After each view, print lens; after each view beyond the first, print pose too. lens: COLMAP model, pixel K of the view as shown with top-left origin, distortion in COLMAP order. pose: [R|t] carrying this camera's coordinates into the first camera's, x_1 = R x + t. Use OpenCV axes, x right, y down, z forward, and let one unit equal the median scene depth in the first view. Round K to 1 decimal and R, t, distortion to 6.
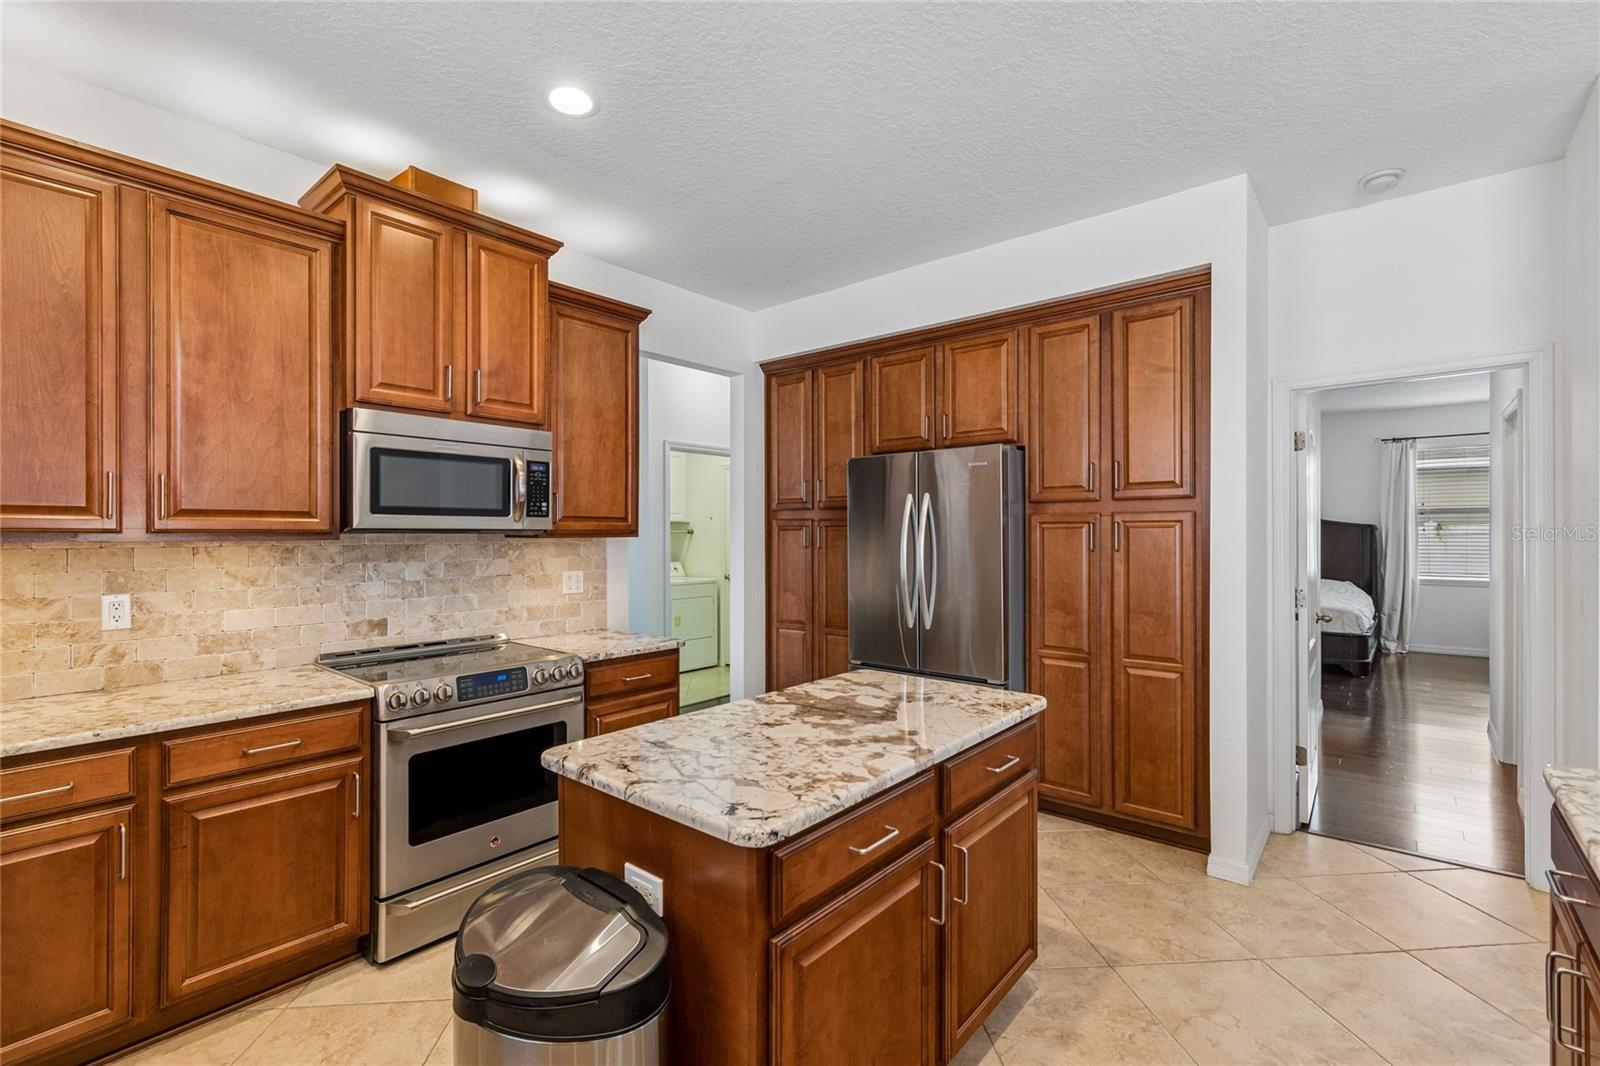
lens RADIAL K [[711.5, 0, 786.7], [0, 711.5, 527.0], [0, 0, 1]] dist [-0.000084, 0.000776]
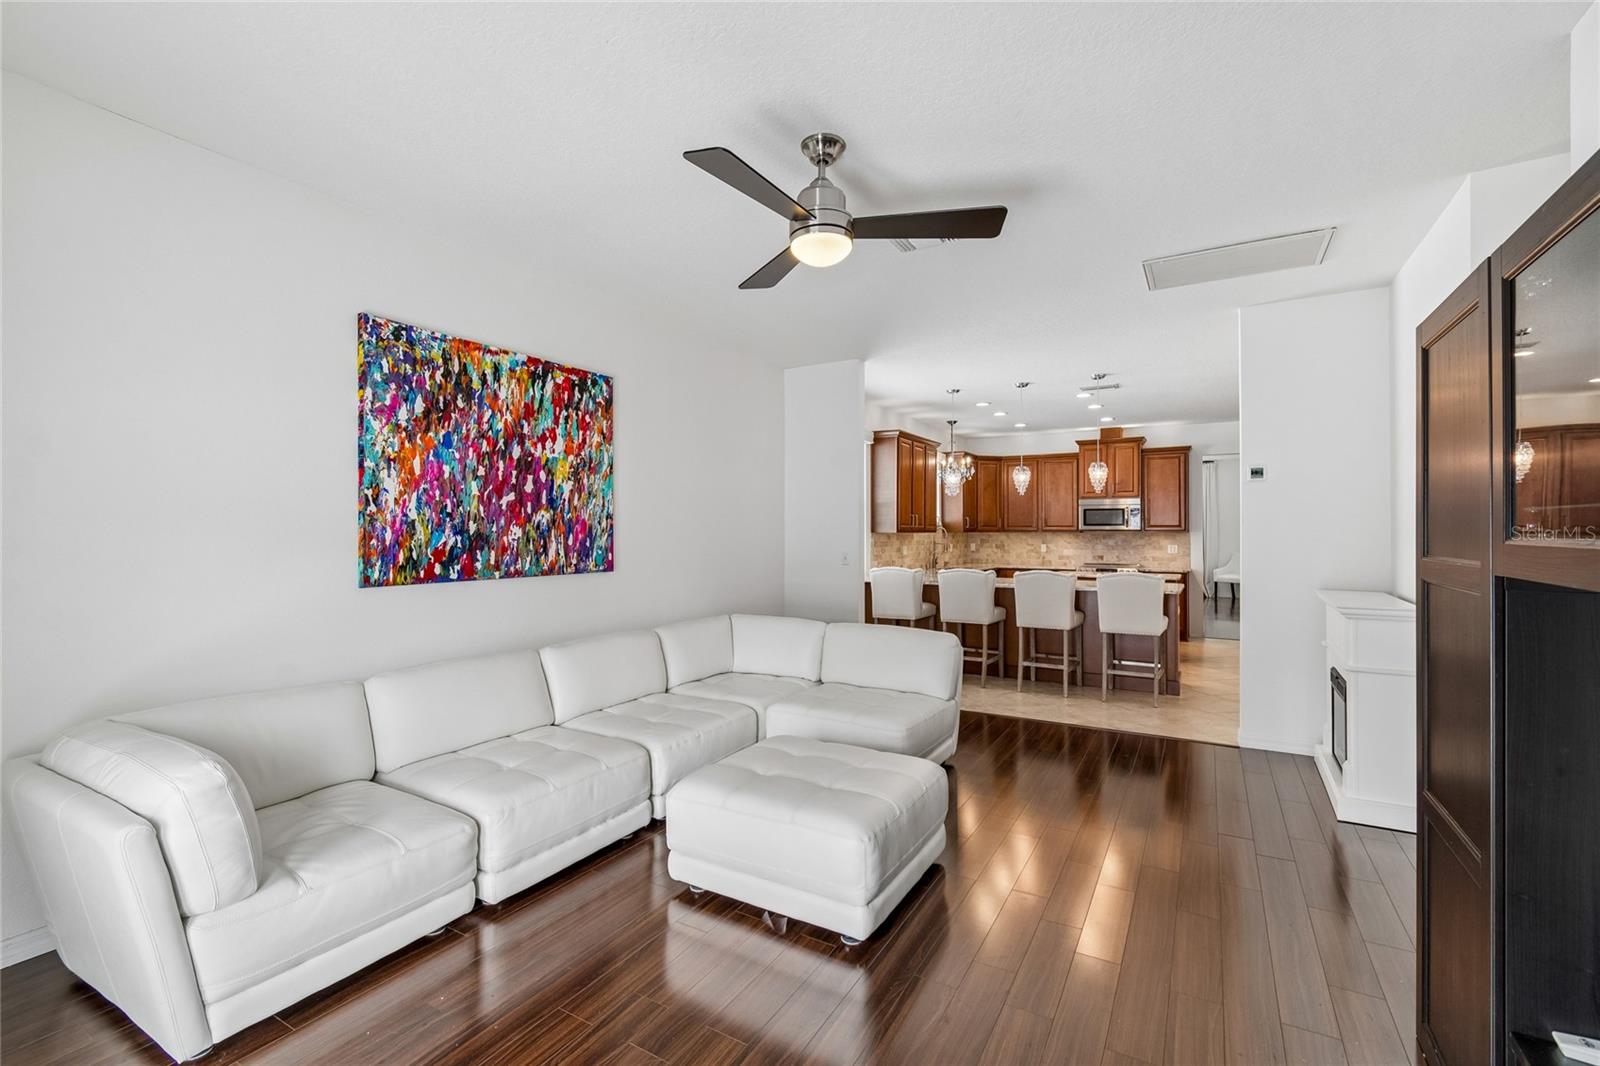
lens RADIAL K [[711.5, 0, 780.8], [0, 711.5, 533.7], [0, 0, 1]] dist [-0.000084, 0.000776]
pose [[0.175245, 0.005083, -0.984512, 2.567835], [0.006682, 0.999957, 0.006352, -0.010463], [0.984502, -0.007692, 0.175203, -1.150910]]
